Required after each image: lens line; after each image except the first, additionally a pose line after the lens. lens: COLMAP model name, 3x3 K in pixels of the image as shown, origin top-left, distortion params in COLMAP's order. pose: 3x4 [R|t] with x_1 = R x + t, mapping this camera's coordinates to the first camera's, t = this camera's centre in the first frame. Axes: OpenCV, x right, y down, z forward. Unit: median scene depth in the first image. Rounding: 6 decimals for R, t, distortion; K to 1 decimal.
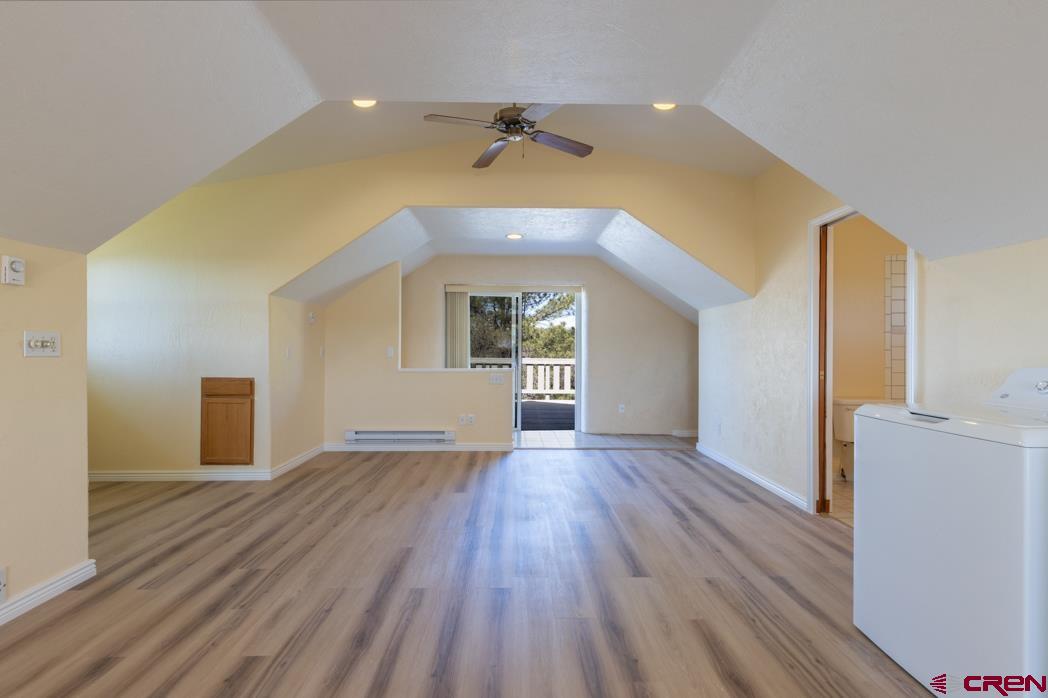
lens RADIAL K [[486.1, 0, 524.0], [0, 486.1, 349.0], [0, 0, 1]] dist [-0.000190, -0.000142]
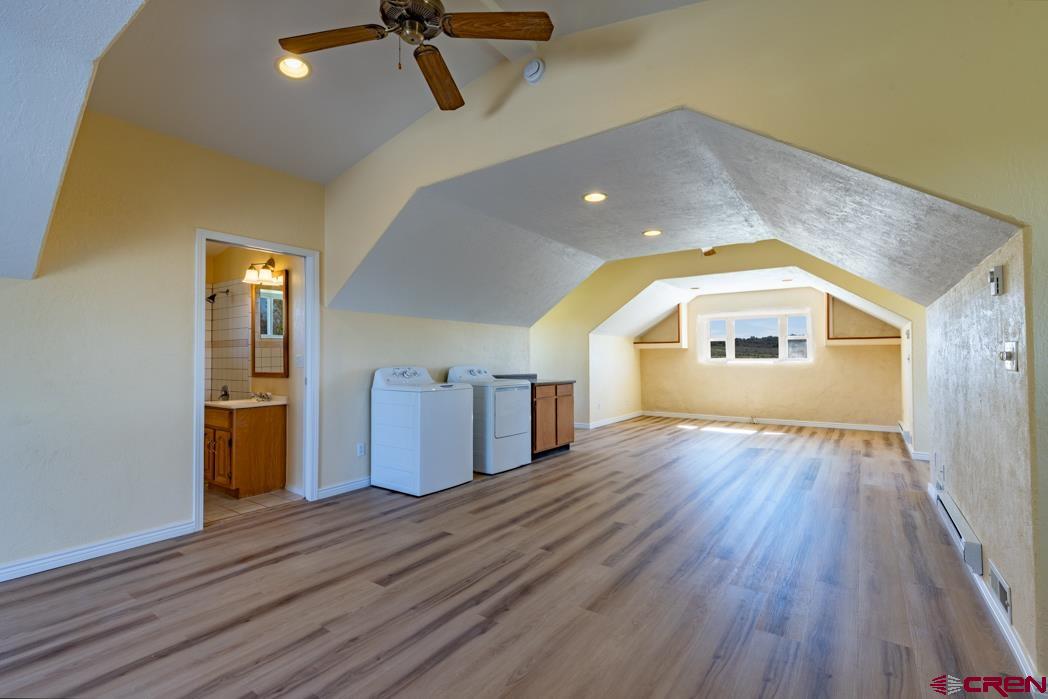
lens RADIAL K [[486.1, 0, 524.0], [0, 486.1, 349.5], [0, 0, 1]] dist [-0.000190, -0.000142]
pose [[-0.813036, 0.008428, 0.582152, -0.531269], [-0.001563, 0.999860, -0.016659, -0.008774], [-0.582211, -0.014454, -0.812909, 1.478643]]
